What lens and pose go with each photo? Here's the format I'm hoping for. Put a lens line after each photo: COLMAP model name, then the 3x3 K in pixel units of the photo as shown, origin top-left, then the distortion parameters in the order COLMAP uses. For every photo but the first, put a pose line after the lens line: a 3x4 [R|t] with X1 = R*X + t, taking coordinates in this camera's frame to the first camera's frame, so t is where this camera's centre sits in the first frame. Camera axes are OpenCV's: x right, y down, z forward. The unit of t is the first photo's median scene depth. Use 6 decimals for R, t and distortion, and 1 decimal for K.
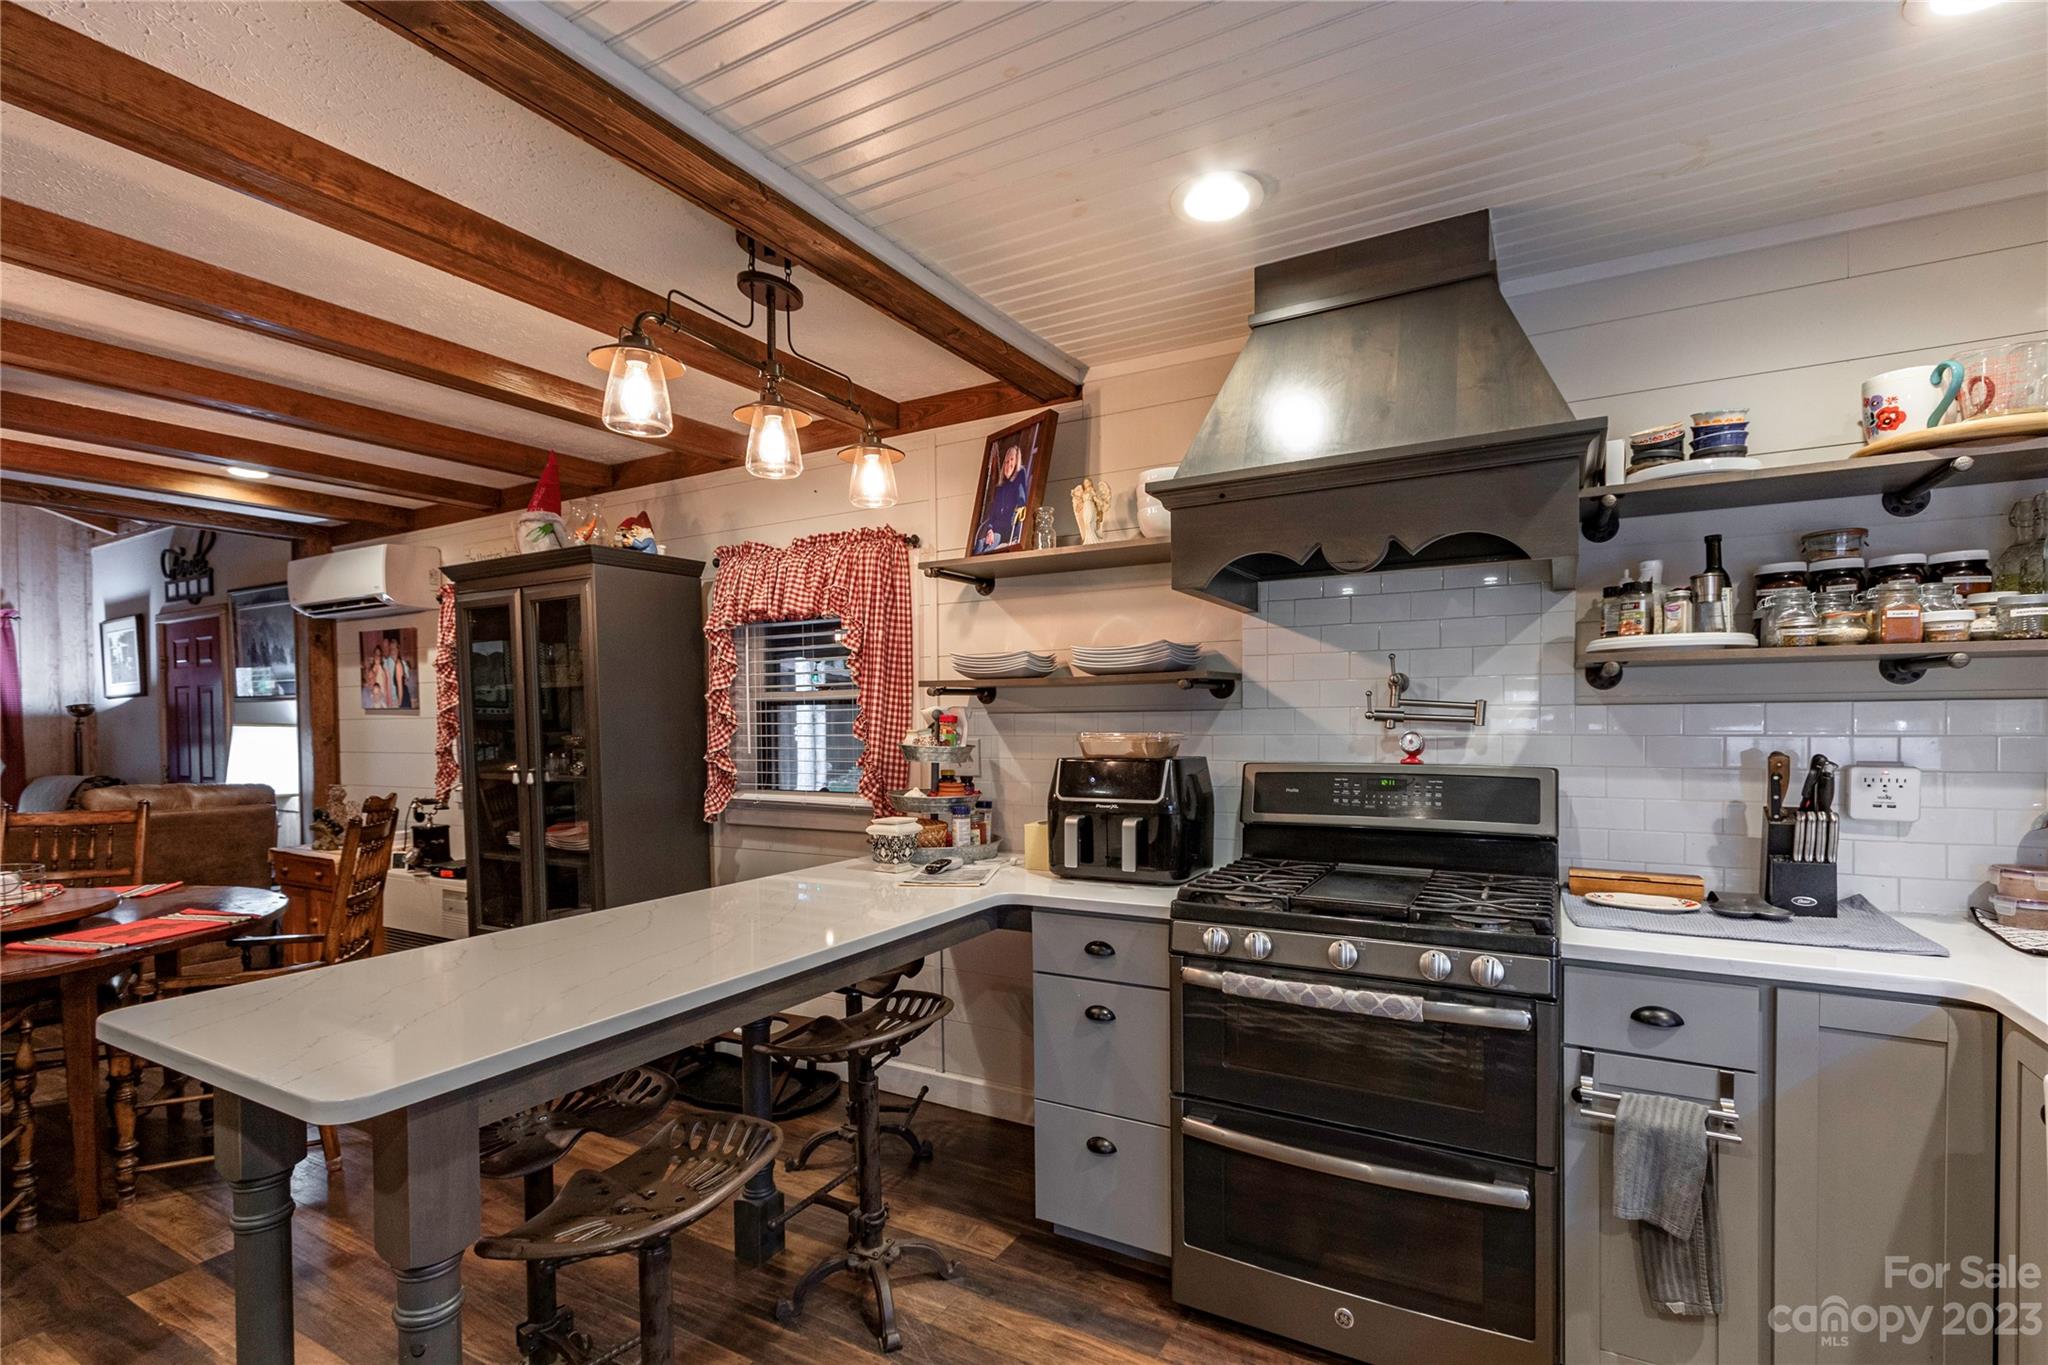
lens RADIAL K [[948.0, 0, 1020.4], [0, 948.0, 736.9], [0, 0, 1]] dist [0.003163, -0.000788]
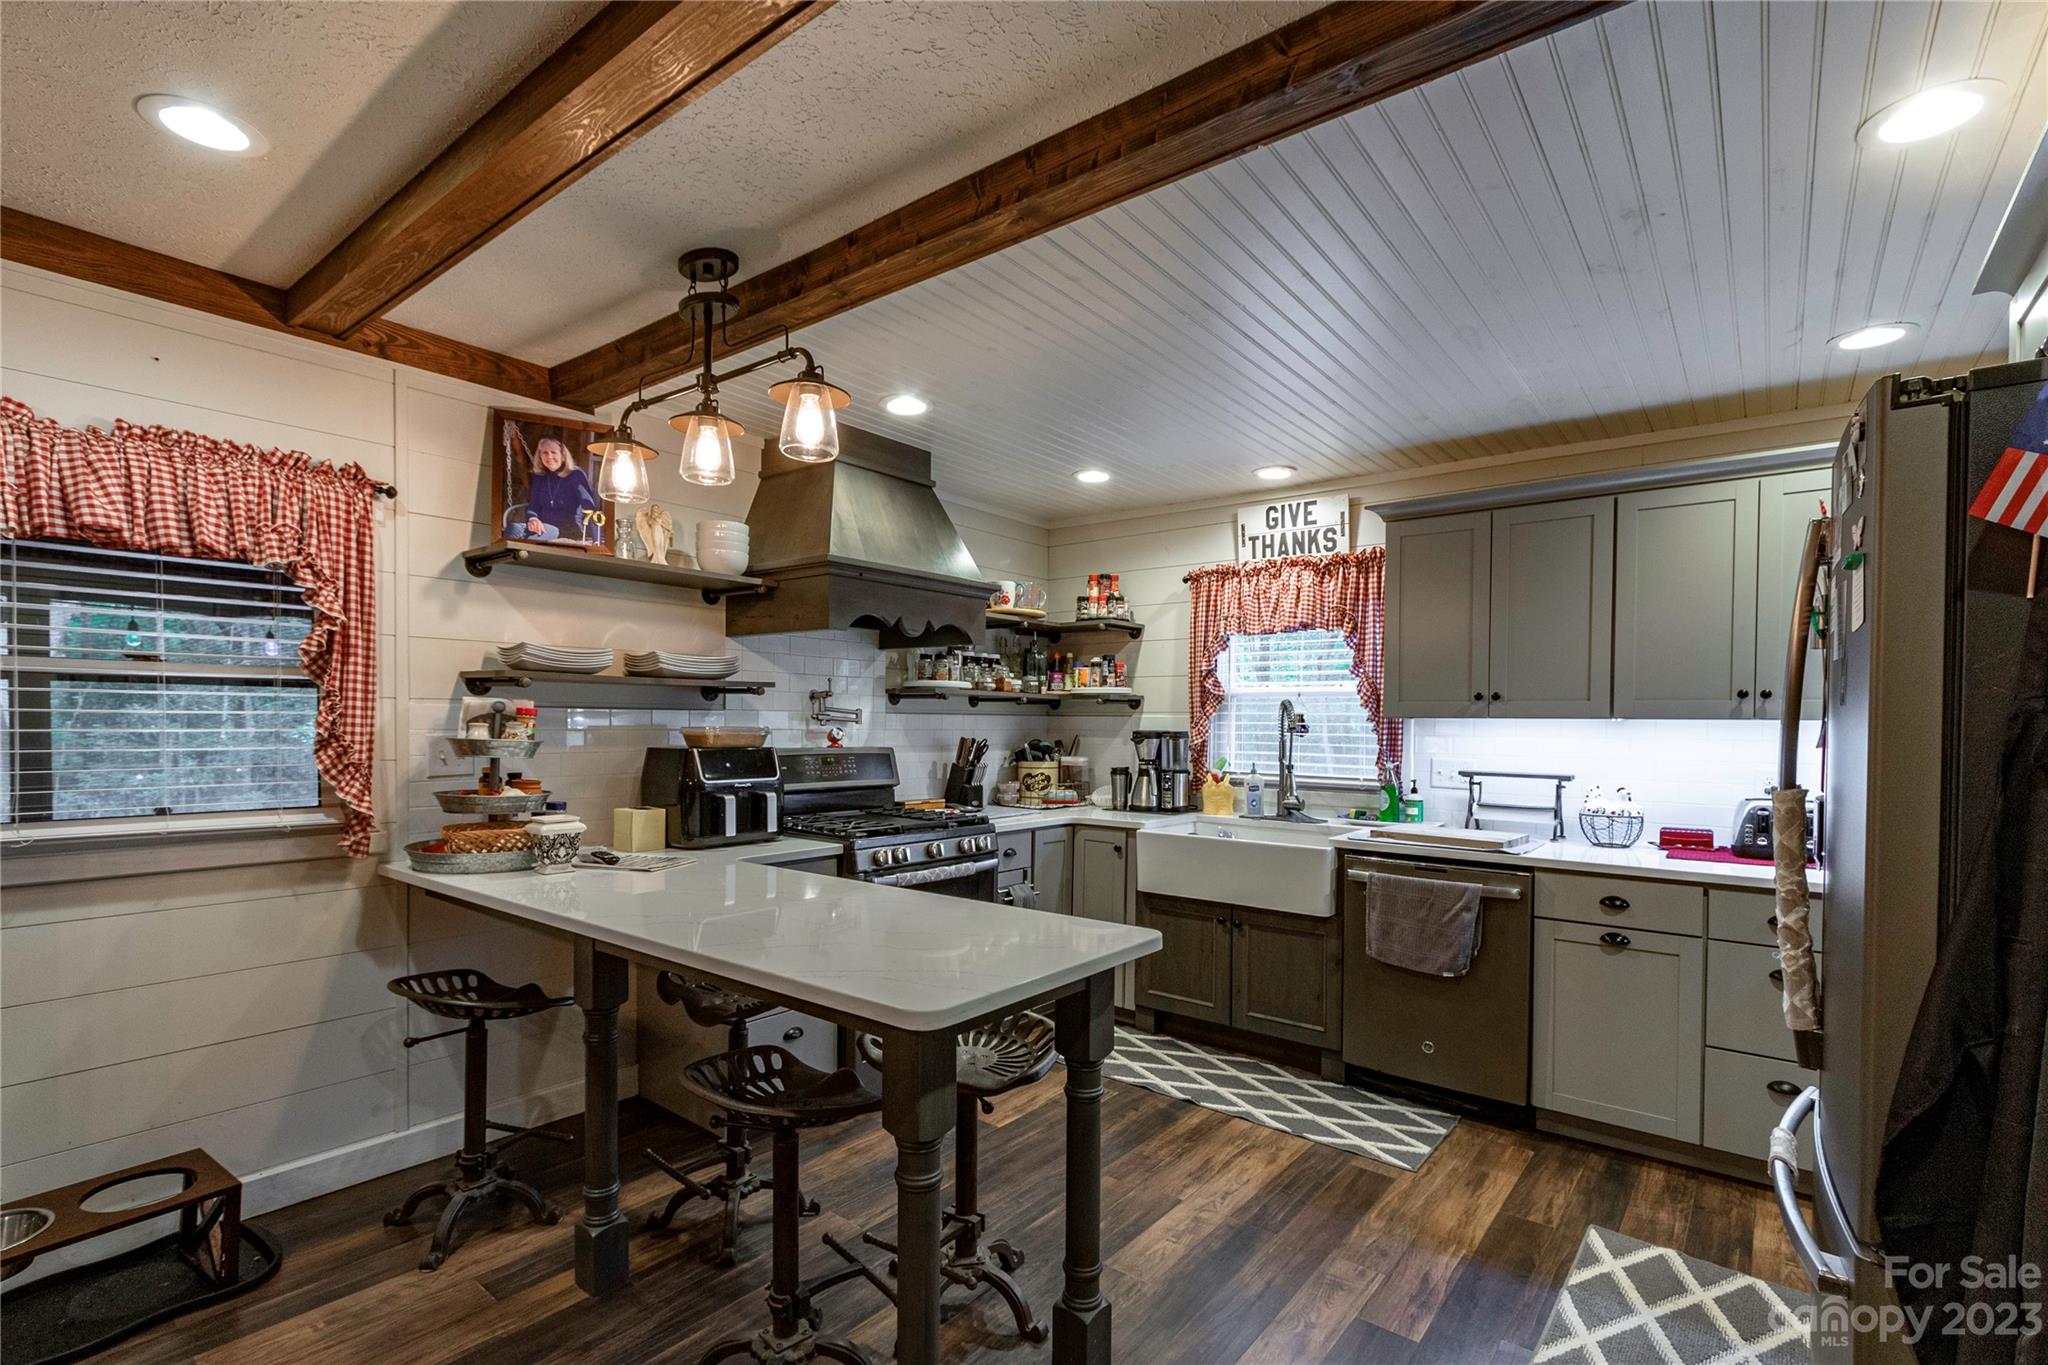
lens RADIAL K [[948.0, 0, 1020.4], [0, 948.0, 736.9], [0, 0, 1]] dist [0.003163, -0.000788]
pose [[0.155416, -0.002503, 0.987846, -0.909538], [0.009648, 0.999953, 0.001016, 0.010079], [-0.987802, 0.009373, 0.155433, 0.358985]]
